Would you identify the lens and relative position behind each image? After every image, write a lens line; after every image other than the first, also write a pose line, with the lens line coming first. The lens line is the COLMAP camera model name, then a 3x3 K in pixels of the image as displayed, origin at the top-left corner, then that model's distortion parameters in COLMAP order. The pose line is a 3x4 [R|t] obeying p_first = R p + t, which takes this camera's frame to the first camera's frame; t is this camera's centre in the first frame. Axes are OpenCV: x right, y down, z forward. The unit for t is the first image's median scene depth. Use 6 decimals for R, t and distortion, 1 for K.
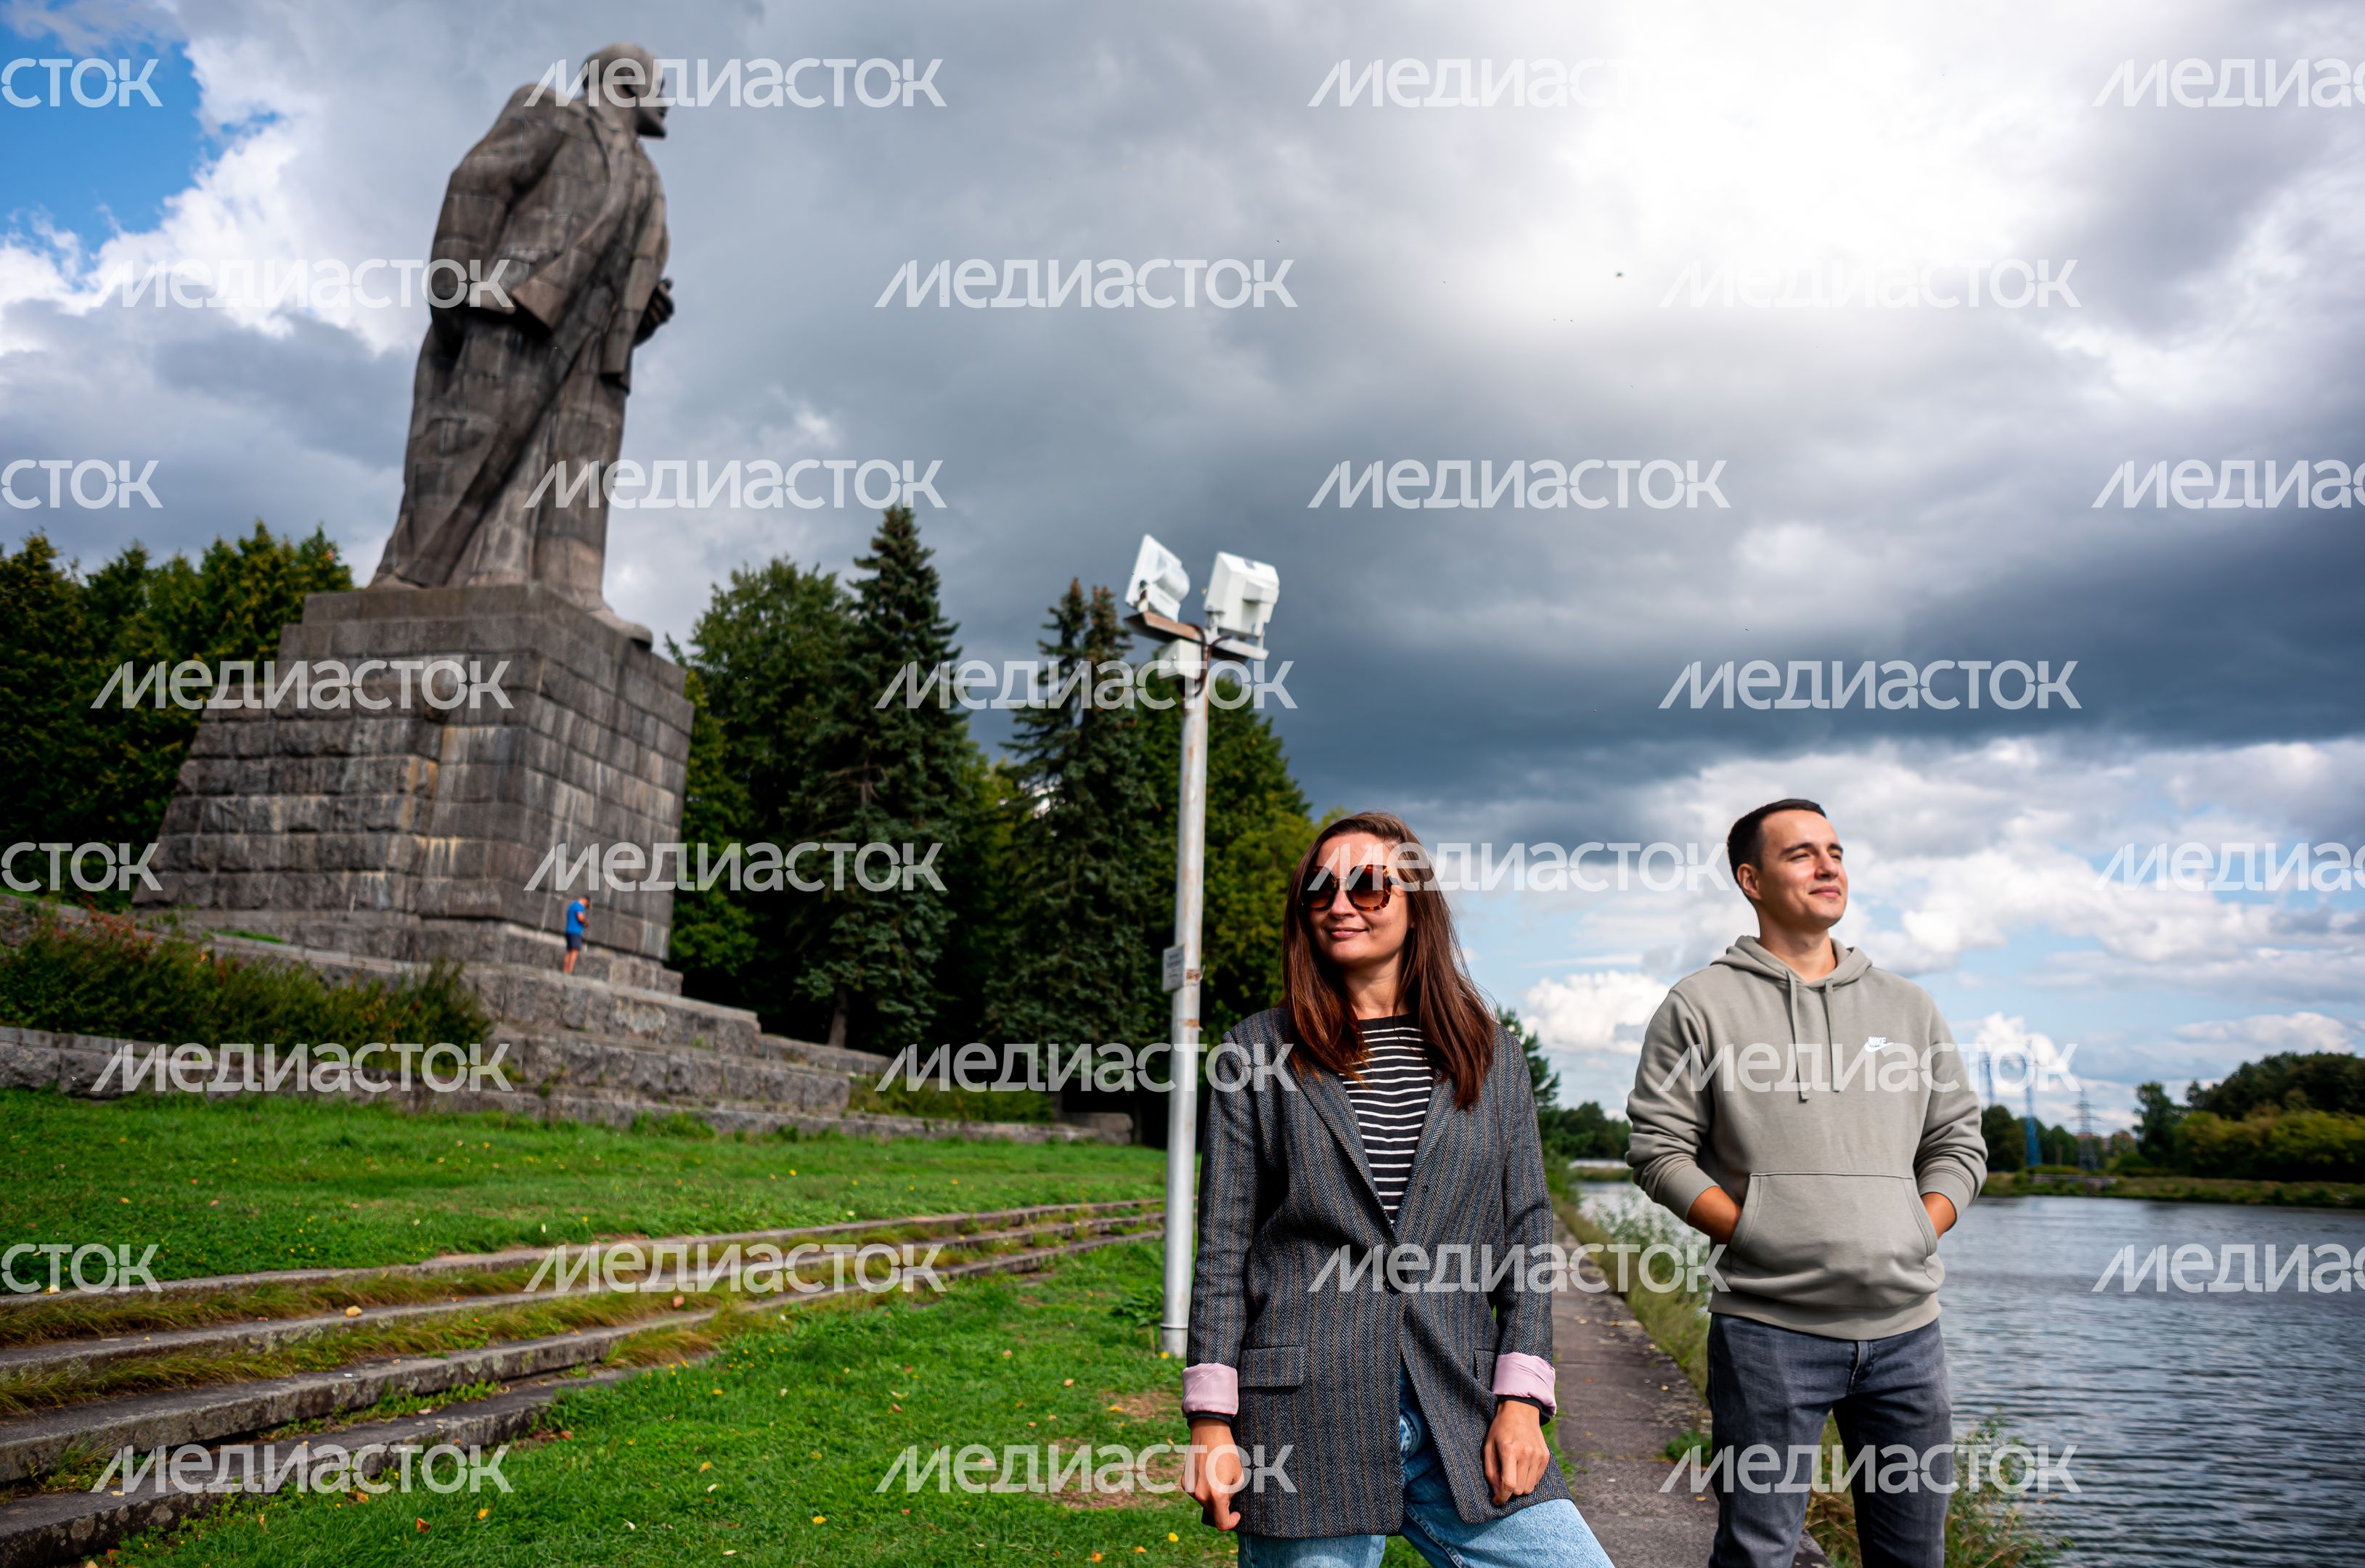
lens RADIAL K [[1600.9, 0, 1177.6], [0, 1600.9, 780.8], [0, 0, 1]] dist [-0.086330, 0.078018]
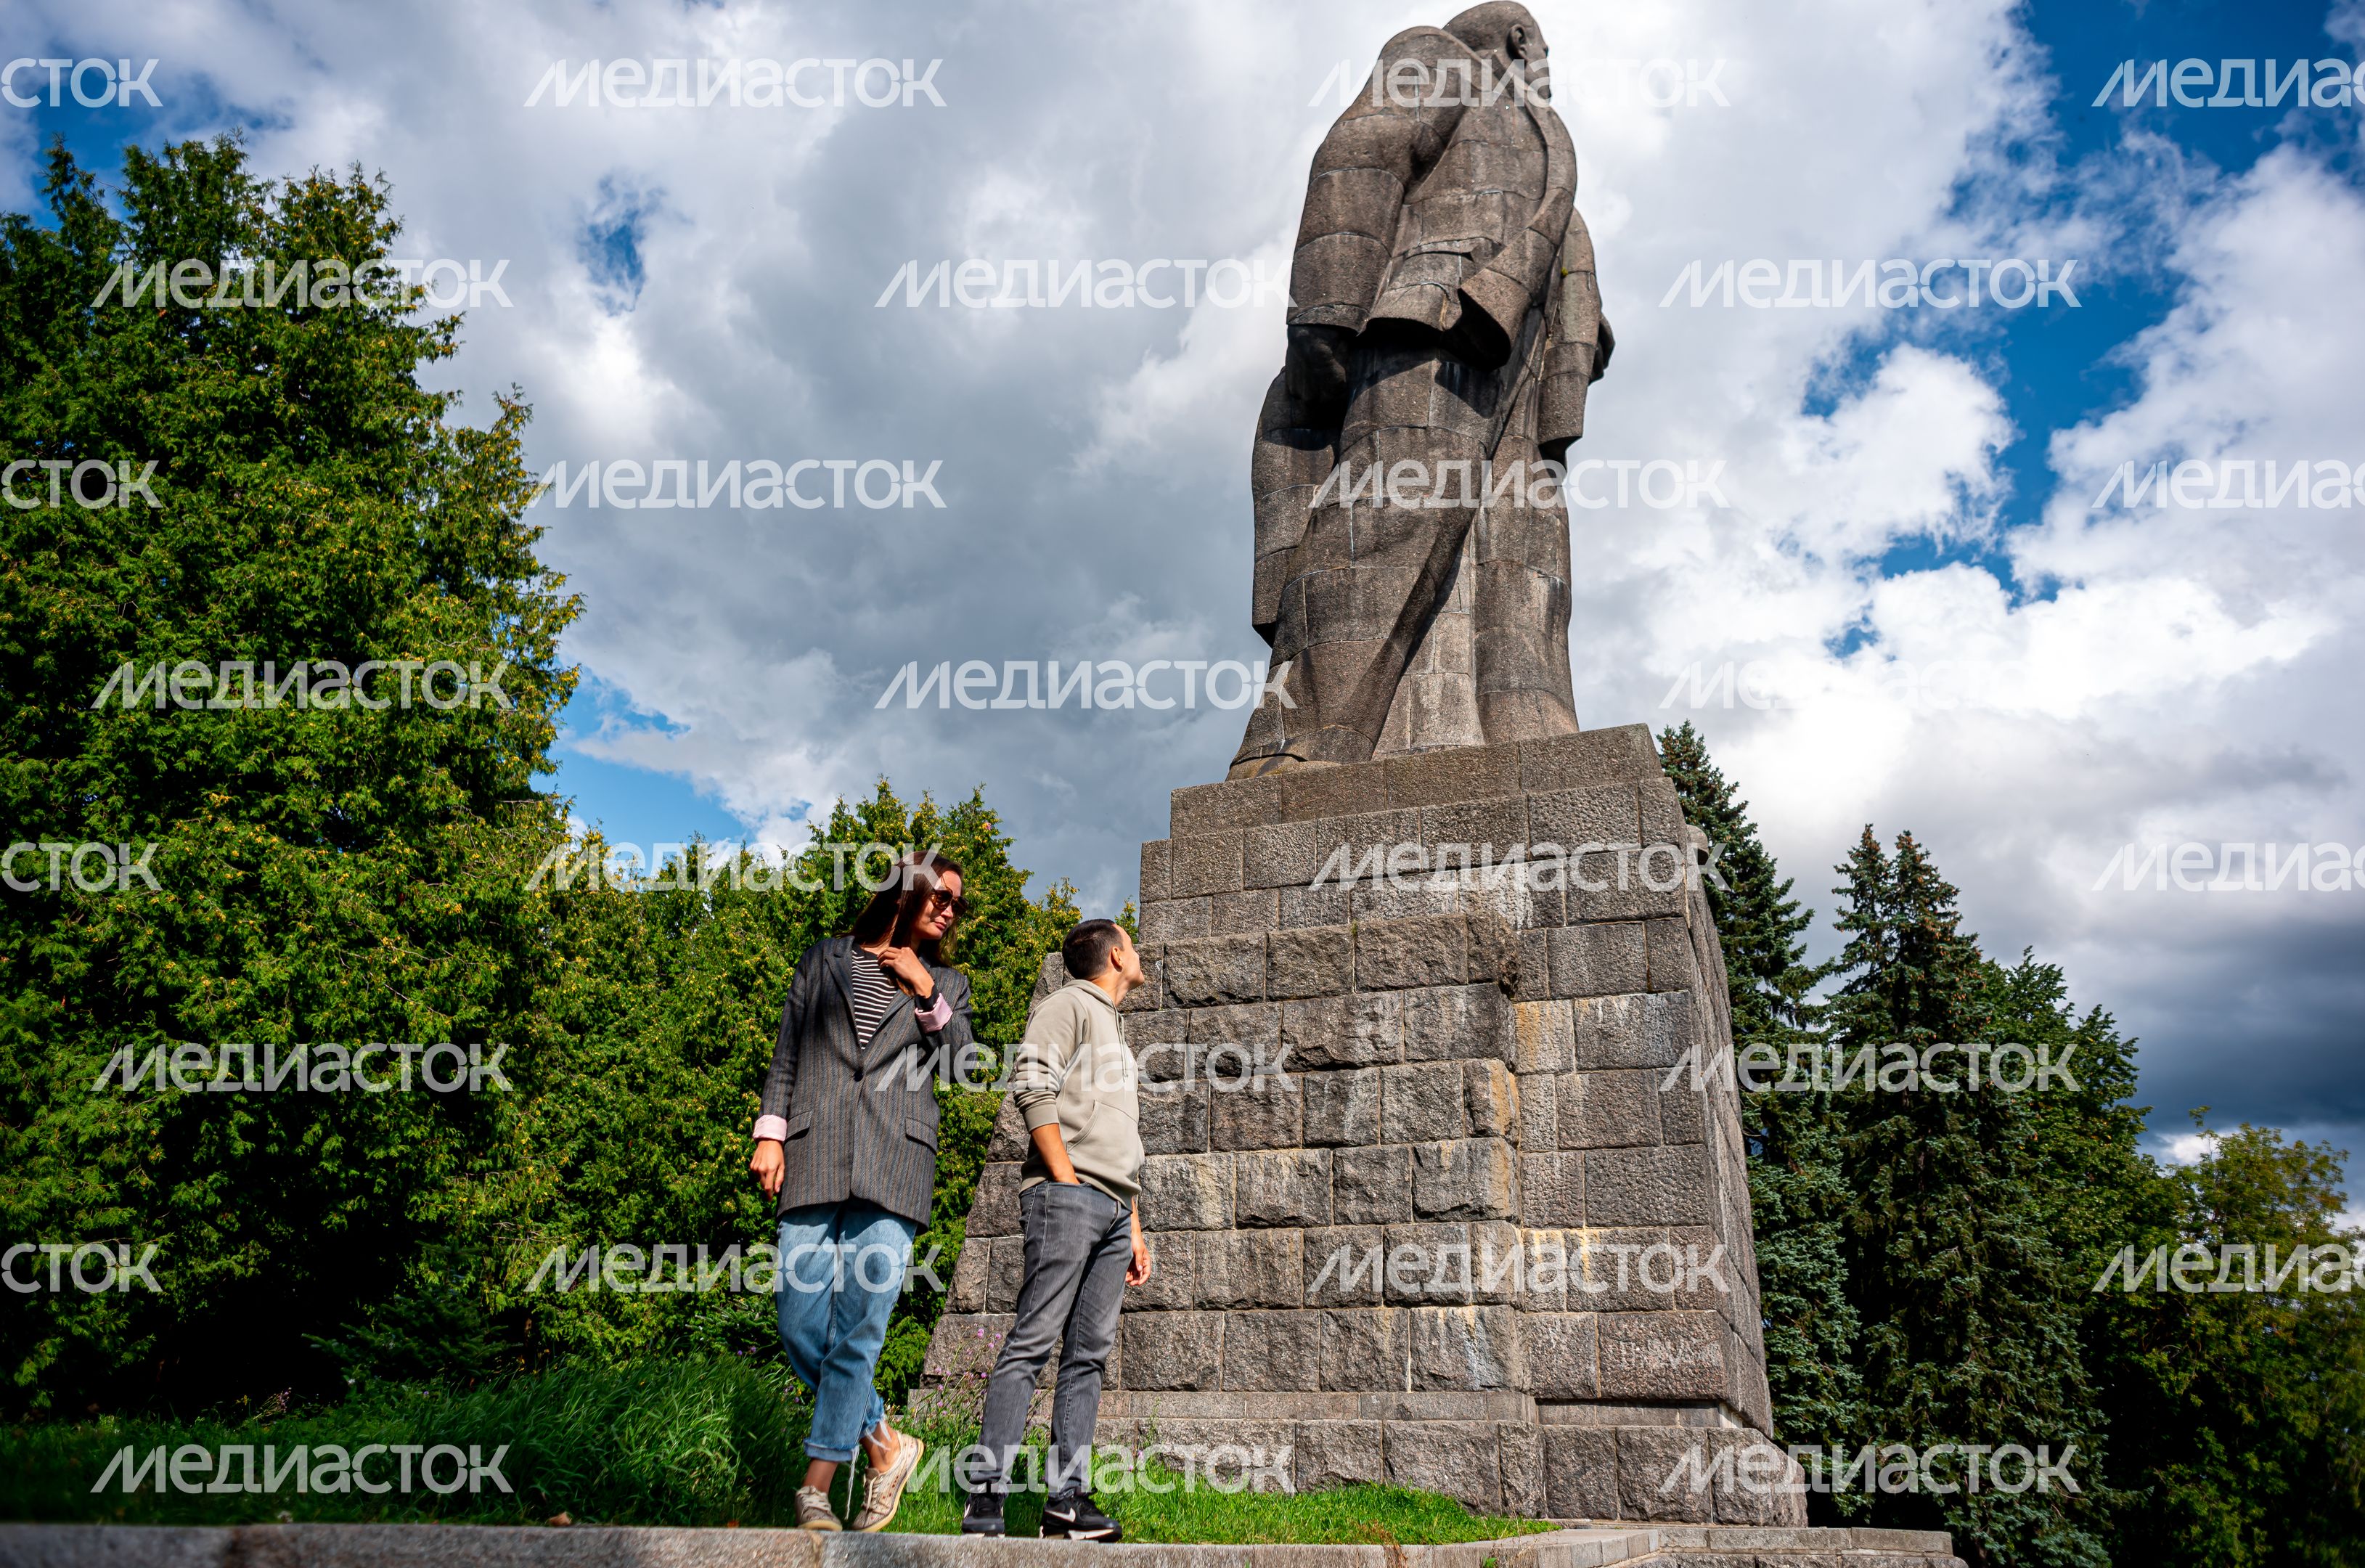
lens RADIAL K [[1600.9, 0, 1177.6], [0, 1600.9, 780.8], [0, 0, 1]] dist [-0.086330, 0.078018]
pose [[0.979895, -0.079183, -0.183130, -0.480352], [0.037928, 0.975064, -0.218658, 0.004258], [0.195878, 0.207316, 0.958463, 0.479035]]
